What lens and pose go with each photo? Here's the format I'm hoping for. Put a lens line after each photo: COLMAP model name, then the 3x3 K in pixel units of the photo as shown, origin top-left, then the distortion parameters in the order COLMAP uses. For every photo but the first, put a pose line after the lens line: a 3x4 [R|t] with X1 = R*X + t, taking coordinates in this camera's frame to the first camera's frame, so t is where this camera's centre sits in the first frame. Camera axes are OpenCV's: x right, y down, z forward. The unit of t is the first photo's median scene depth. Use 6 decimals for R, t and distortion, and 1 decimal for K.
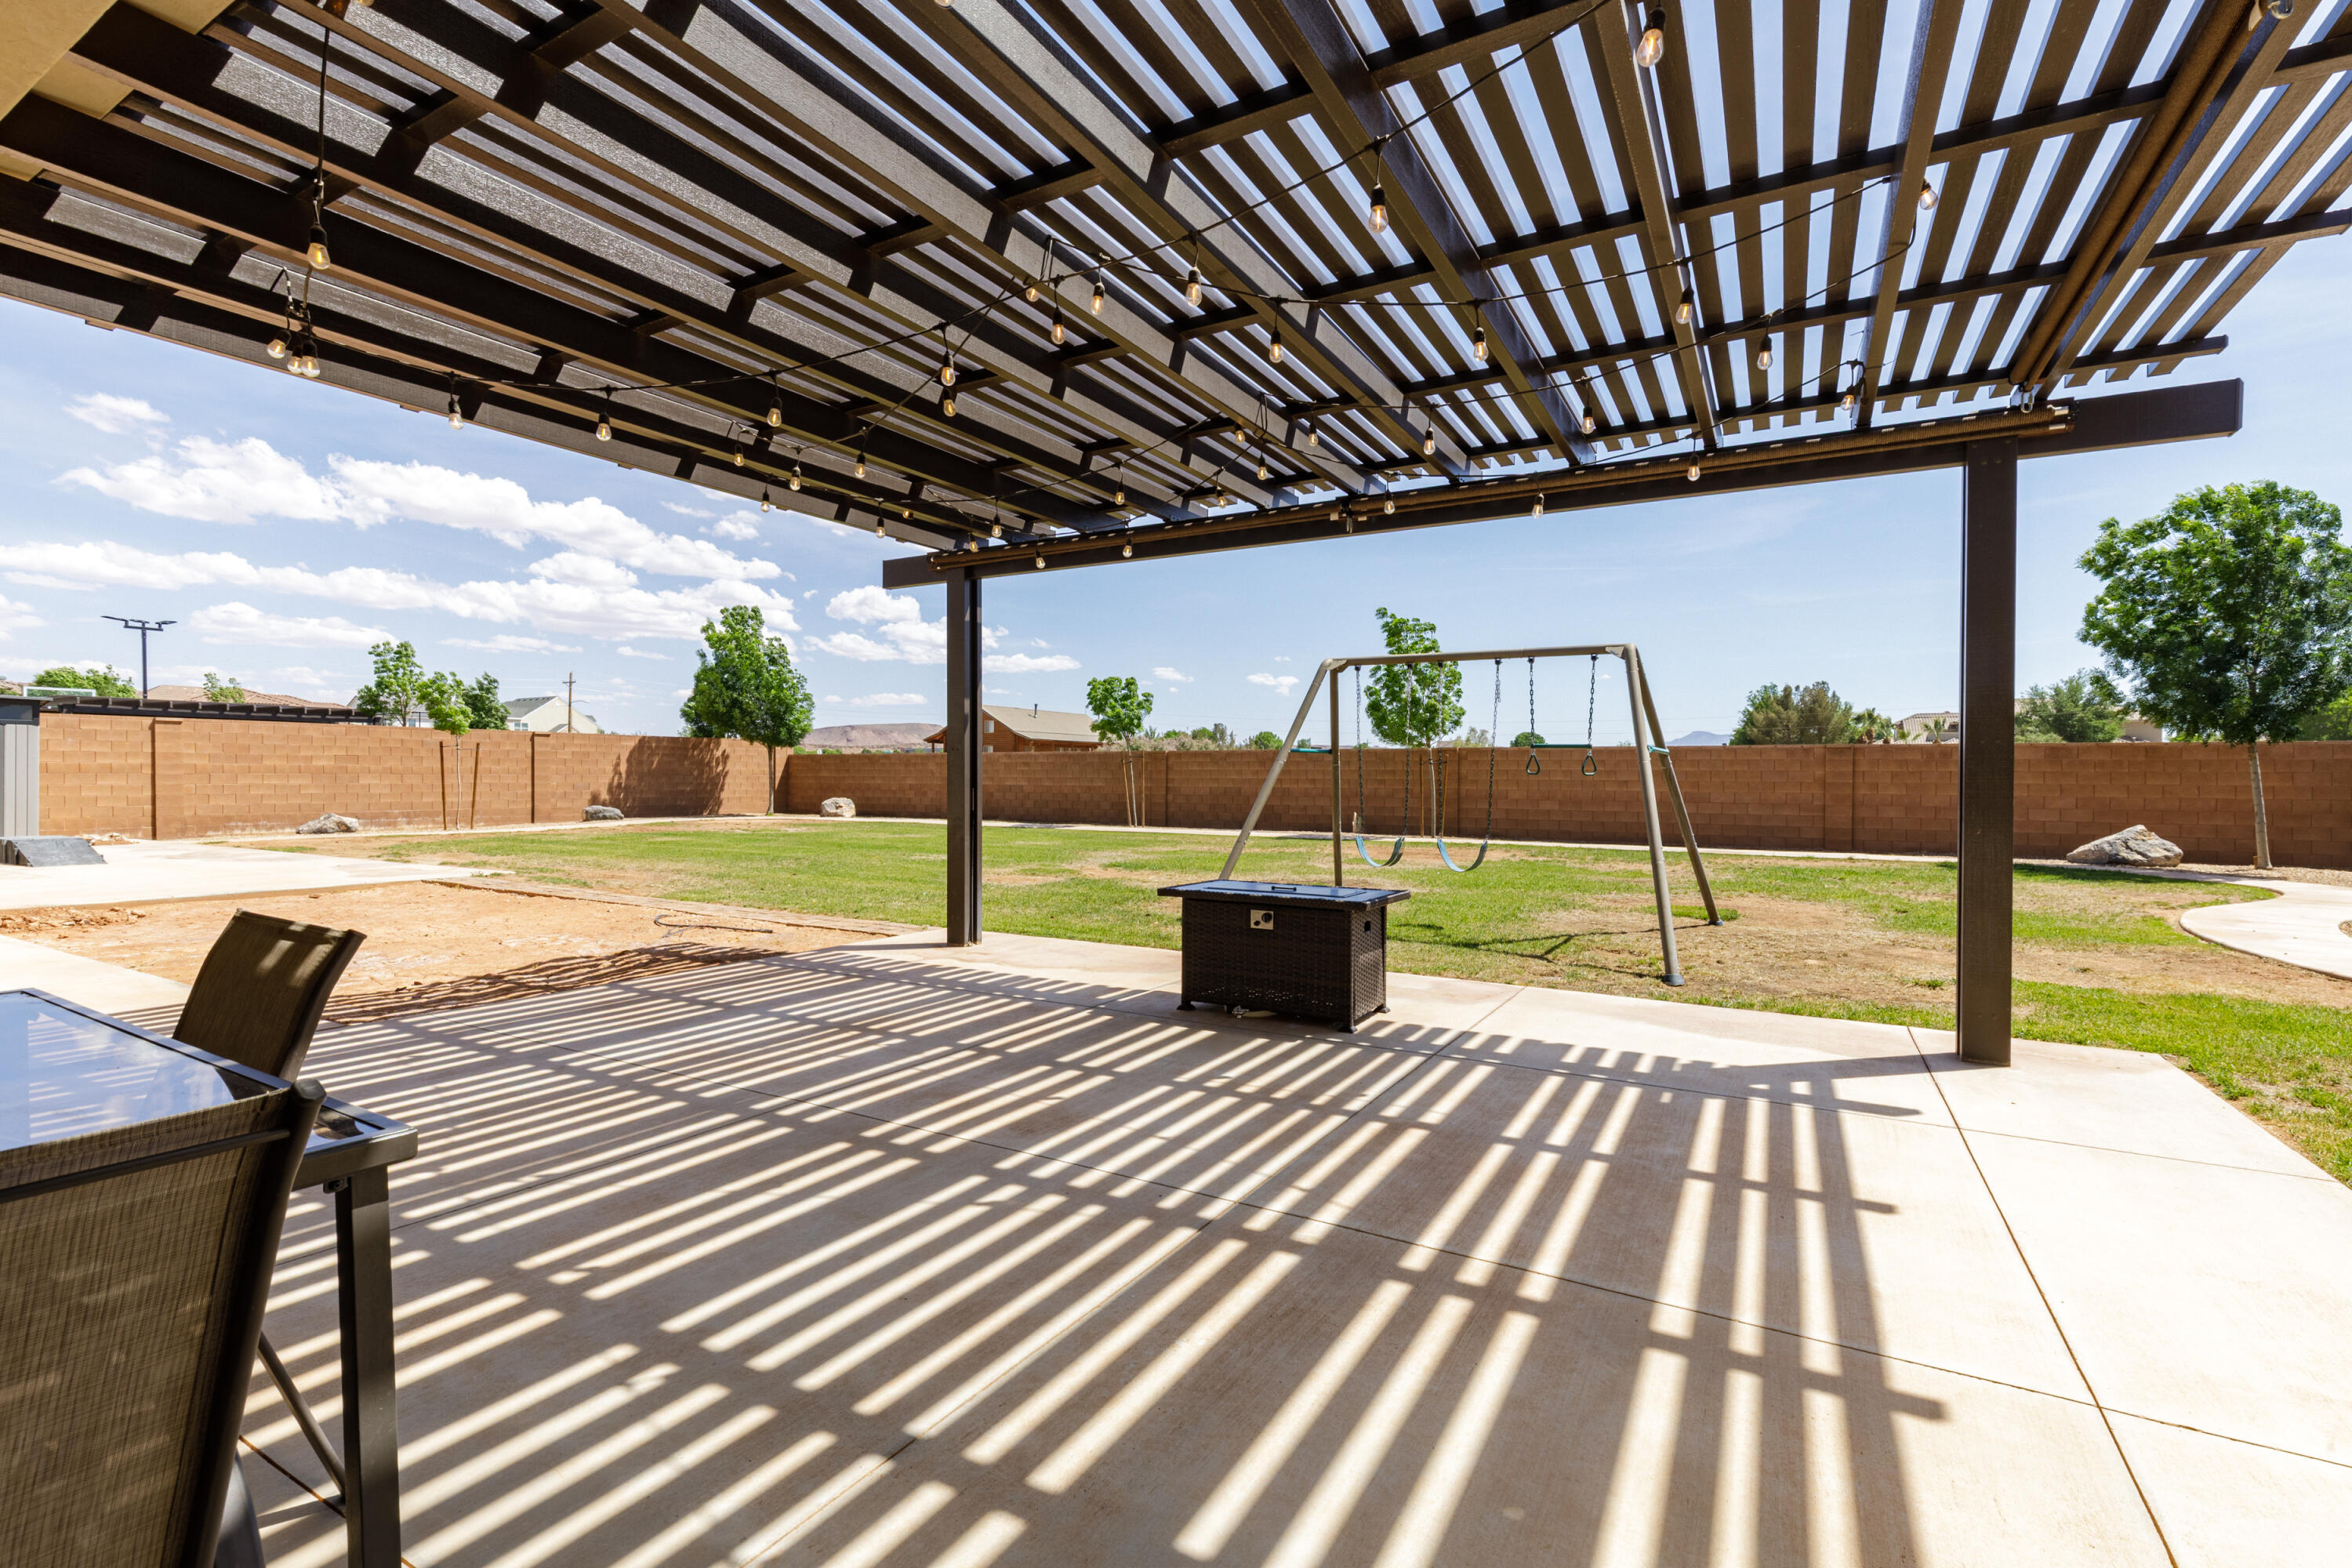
lens RADIAL K [[1051.3, 0, 1176.0], [0, 1051.3, 784.0], [0, 0, 1]] dist [0.000983, -0.000183]
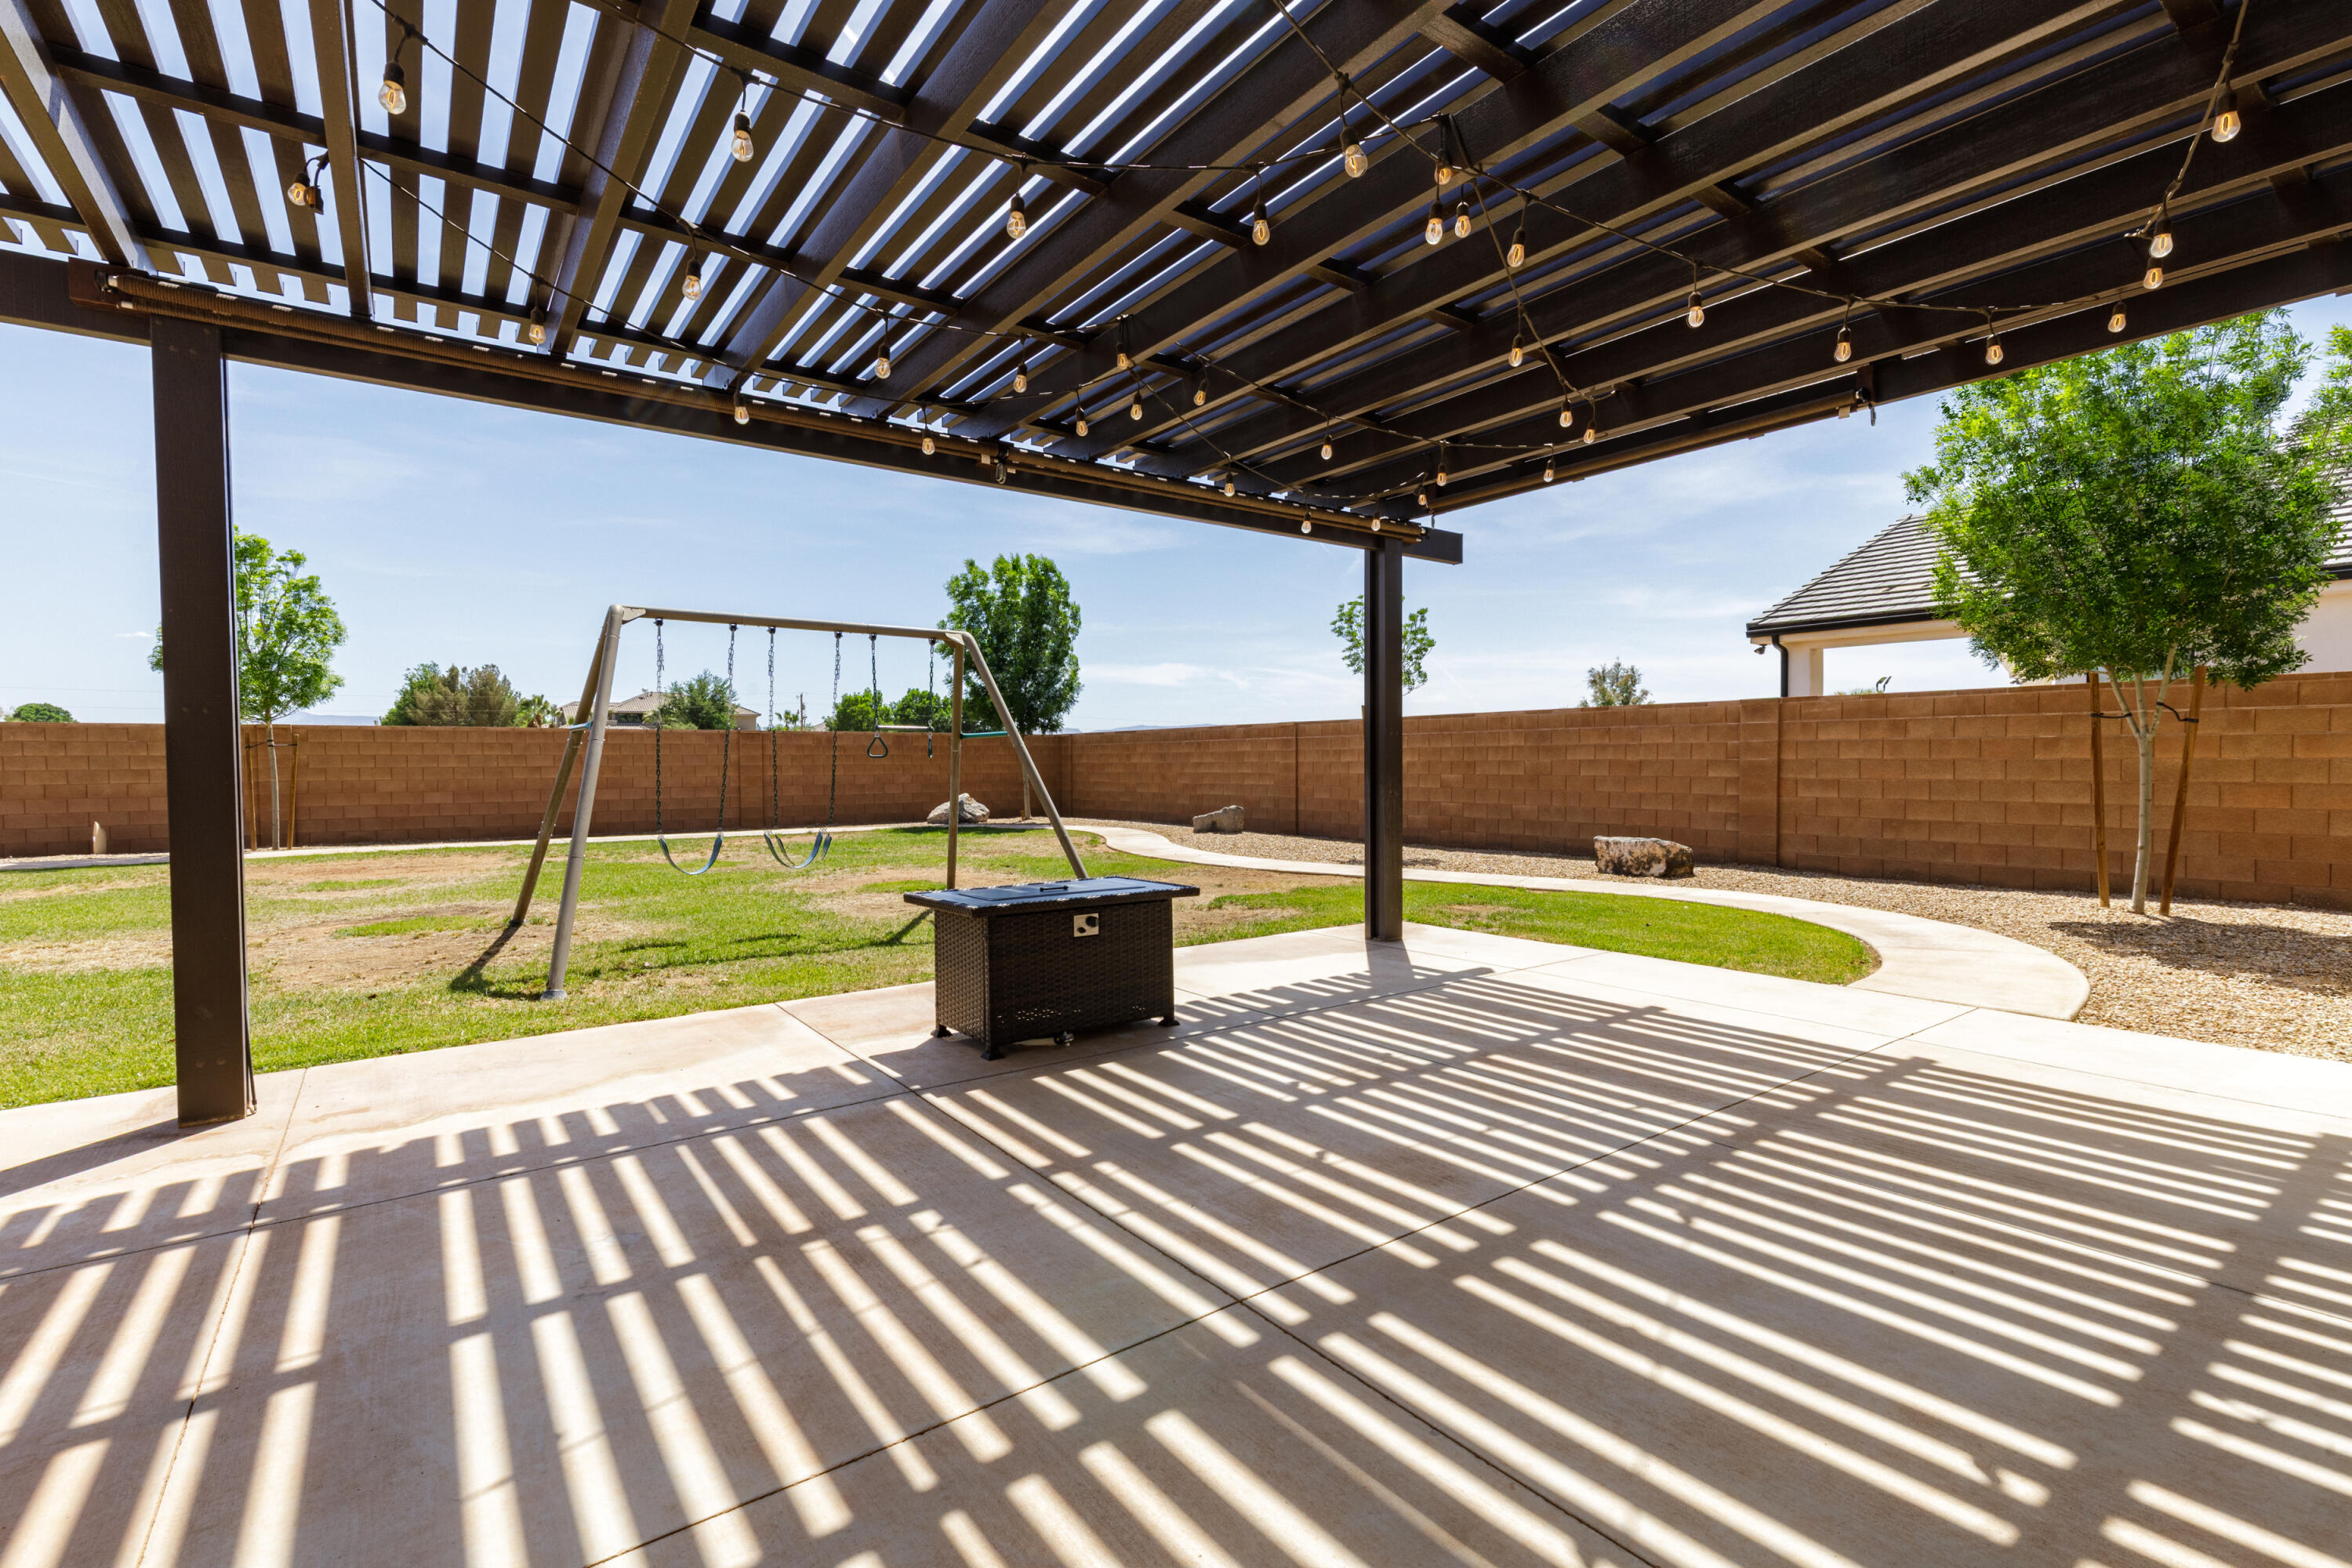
lens RADIAL K [[1051.3, 0, 1176.0], [0, 1051.3, 784.0], [0, 0, 1]] dist [0.000983, -0.000183]
pose [[0.405135, -0.028898, 0.913800, -0.917773], [0.016002, 0.999571, 0.024515, -0.009082], [-0.914117, 0.004691, 0.405424, 0.793978]]
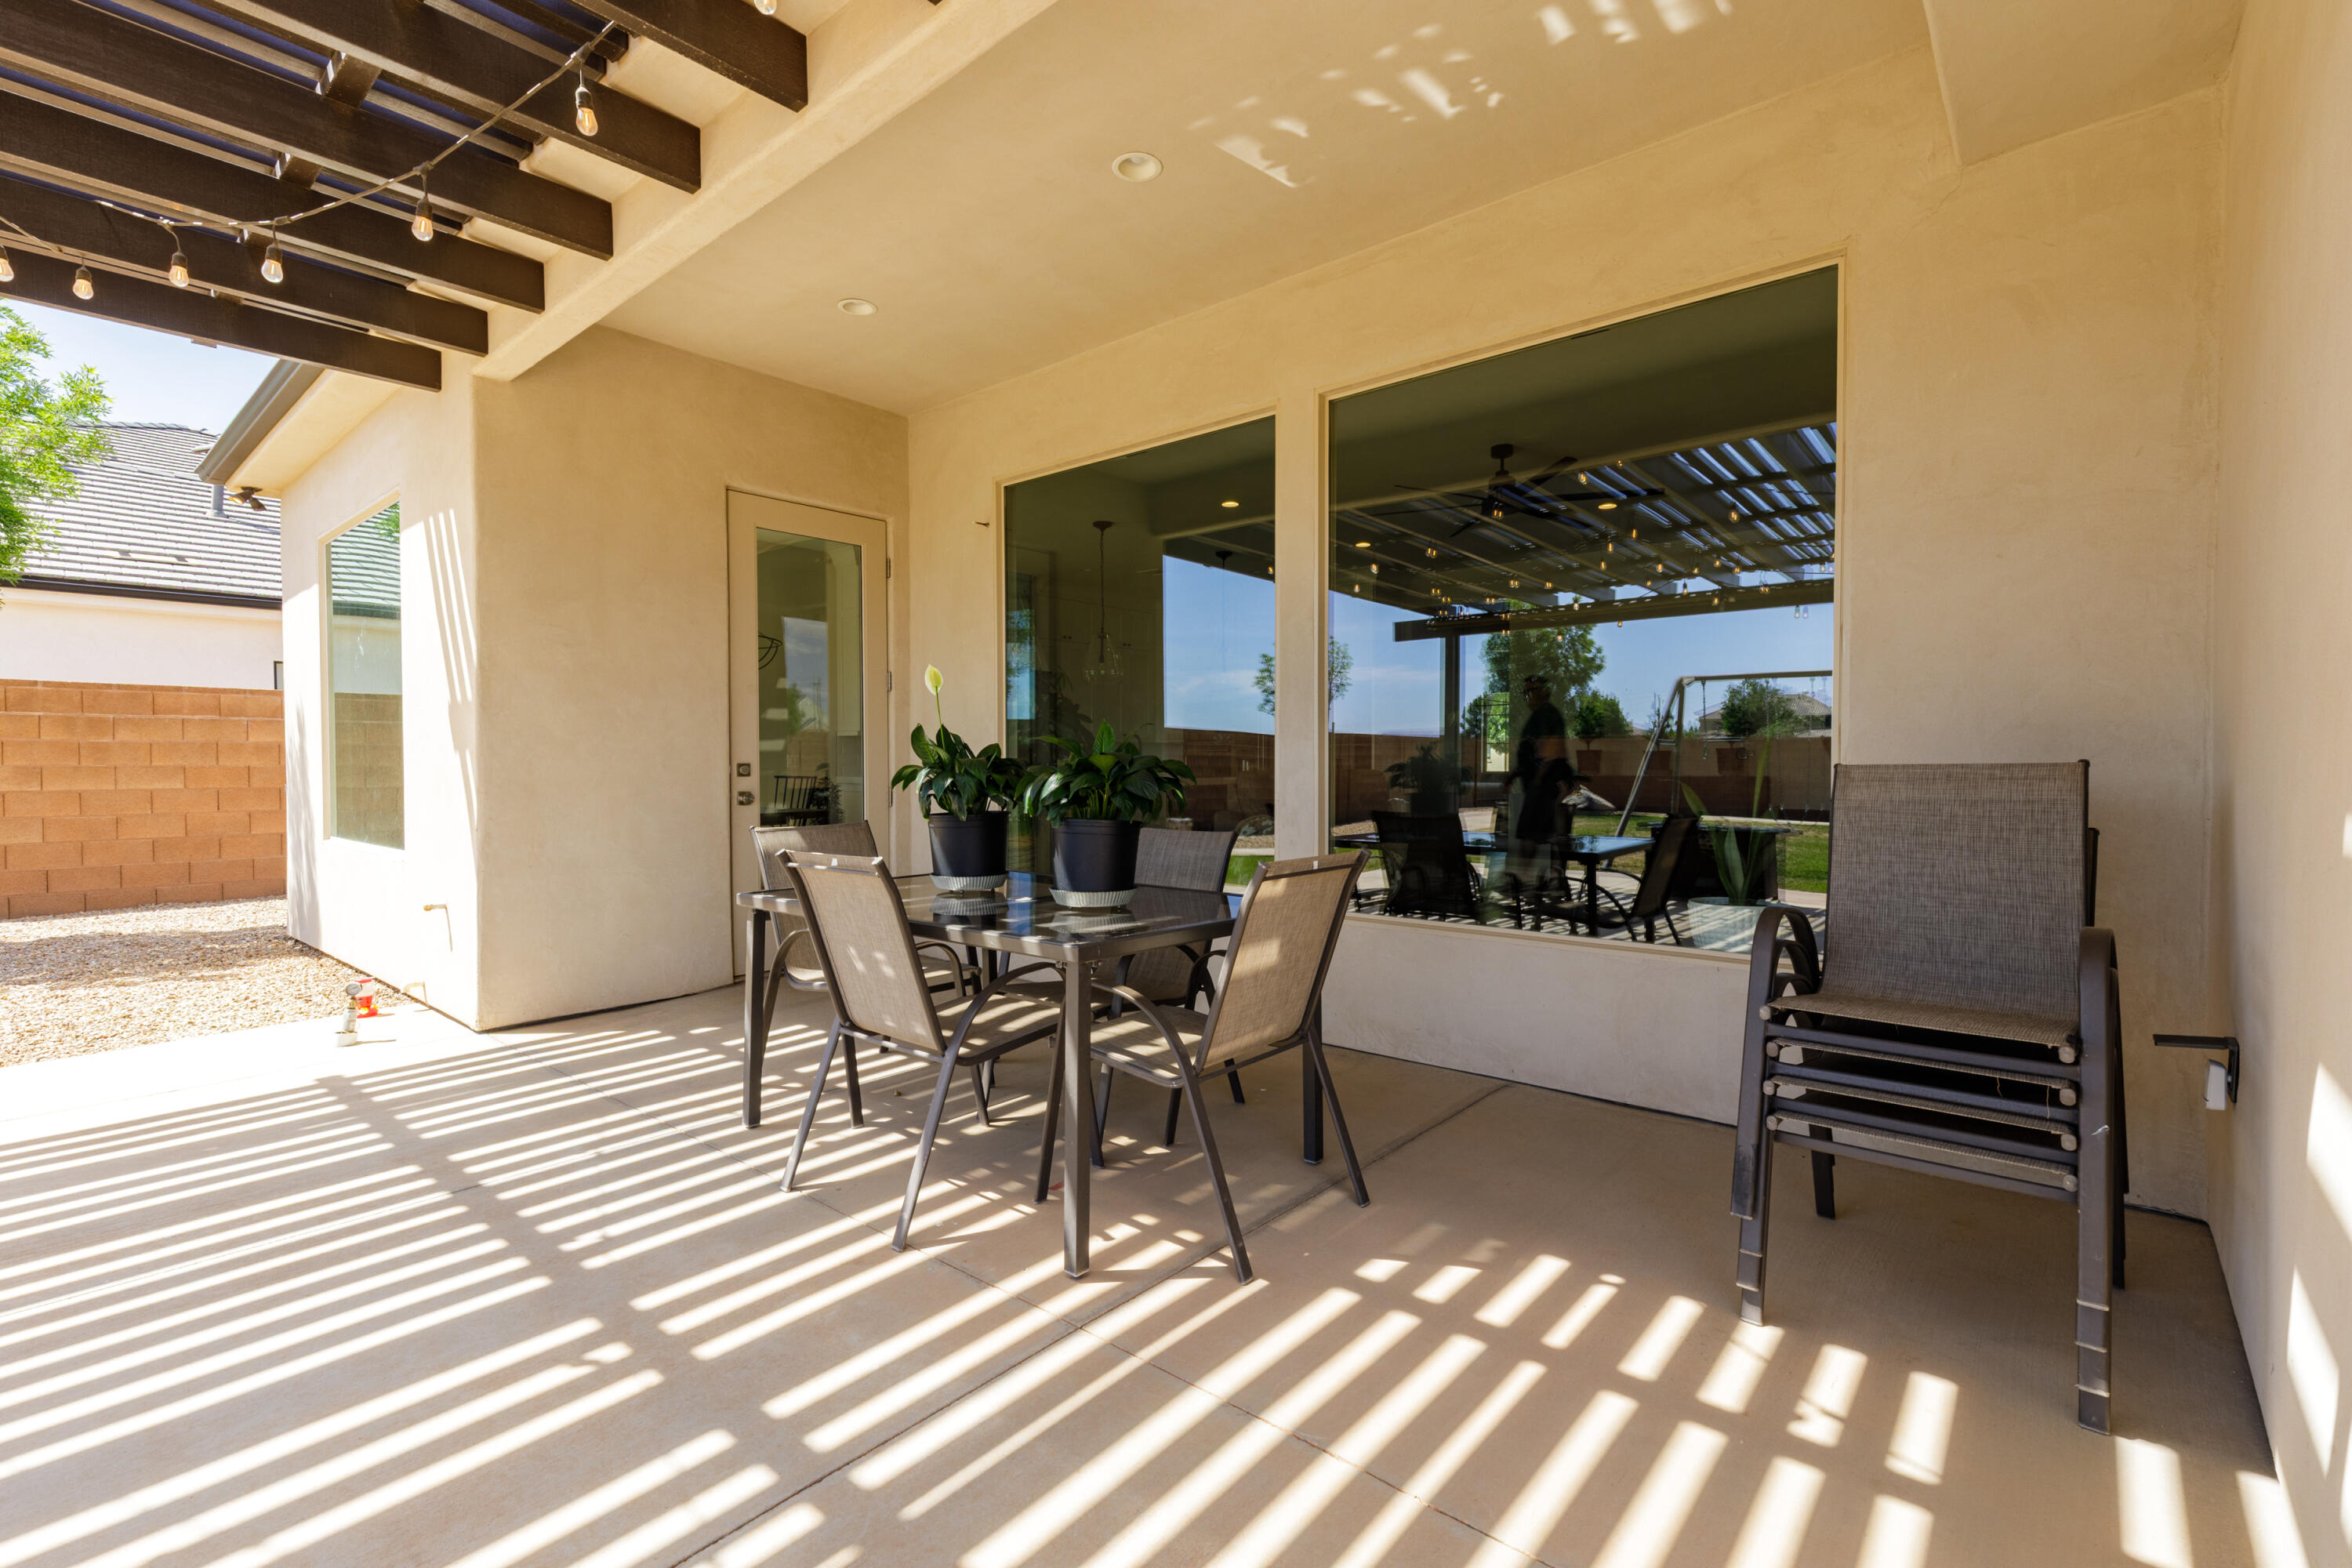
lens RADIAL K [[1051.3, 0, 1176.0], [0, 1051.3, 784.0], [0, 0, 1]] dist [0.000983, -0.000183]
pose [[-0.982191, -0.008808, 0.187677, -0.757987], [-0.003463, 0.999579, 0.028790, -0.002498], [-0.187852, 0.027628, -0.981809, 1.113628]]
